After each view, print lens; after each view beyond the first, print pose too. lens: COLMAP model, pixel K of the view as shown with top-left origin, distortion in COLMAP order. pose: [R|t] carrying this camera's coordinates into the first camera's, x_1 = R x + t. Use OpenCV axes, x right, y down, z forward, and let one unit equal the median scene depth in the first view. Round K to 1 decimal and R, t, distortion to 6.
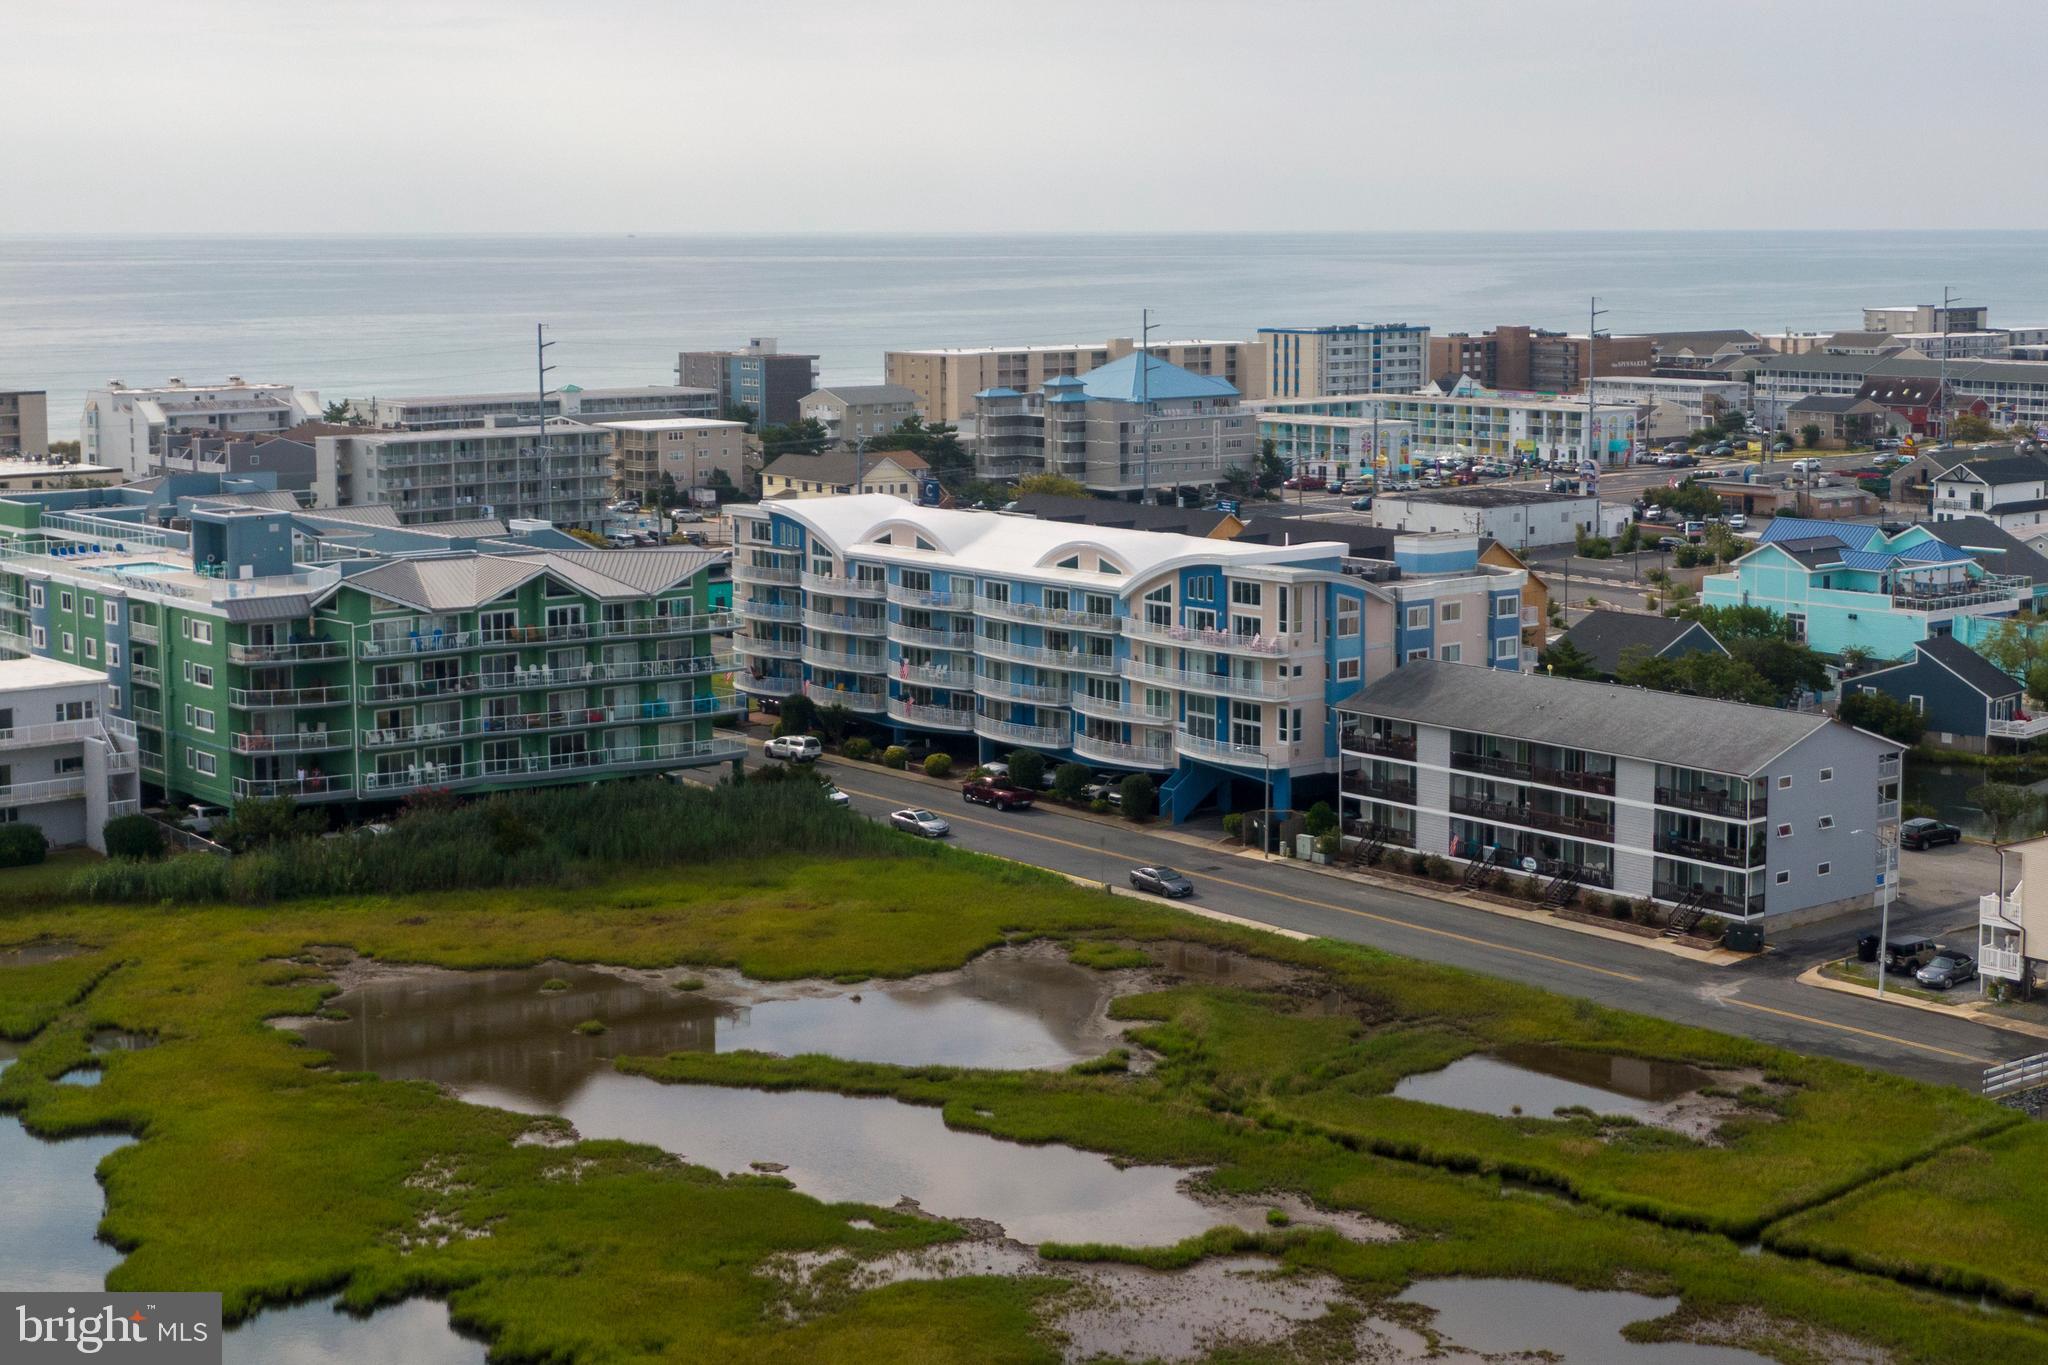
lens RADIAL K [[2982.7, 0, 1024.0], [0, 2982.7, 682.5], [0, 0, 1]] dist [-0.010274, -0.000056]
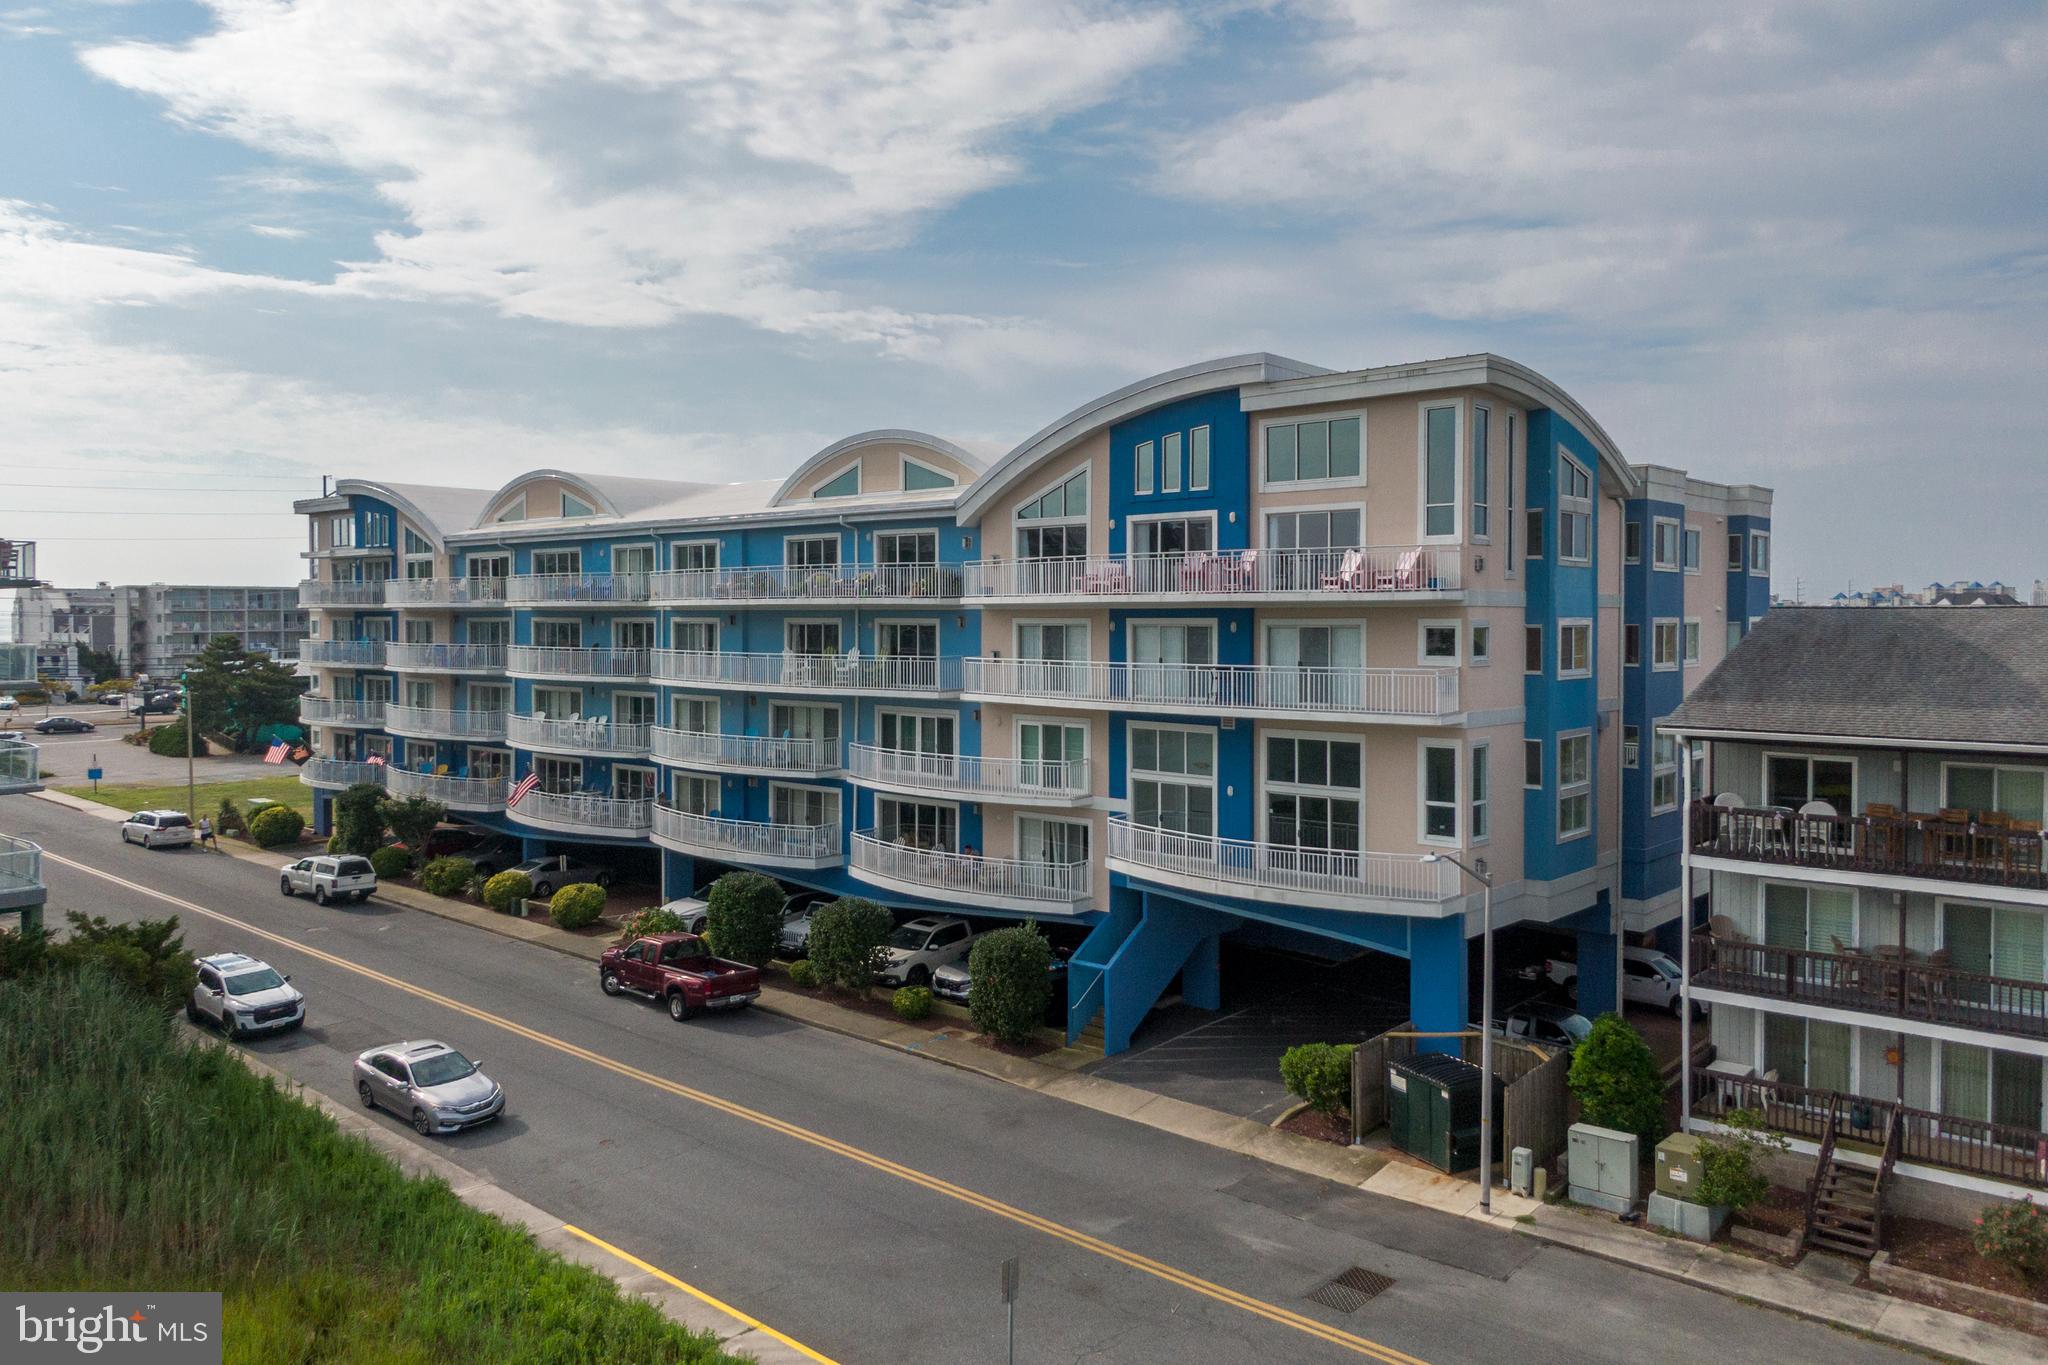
lens RADIAL K [[1419.7, 0, 1024.0], [0, 1419.7, 682.5], [0, 0, 1]] dist [0.041212, -0.001352]
pose [[0.988597, 0.000614, 0.150587, 0.010186], [0.015199, 0.994478, -0.103839, 0.017120], [-0.149819, 0.104944, 0.983128, 0.782814]]
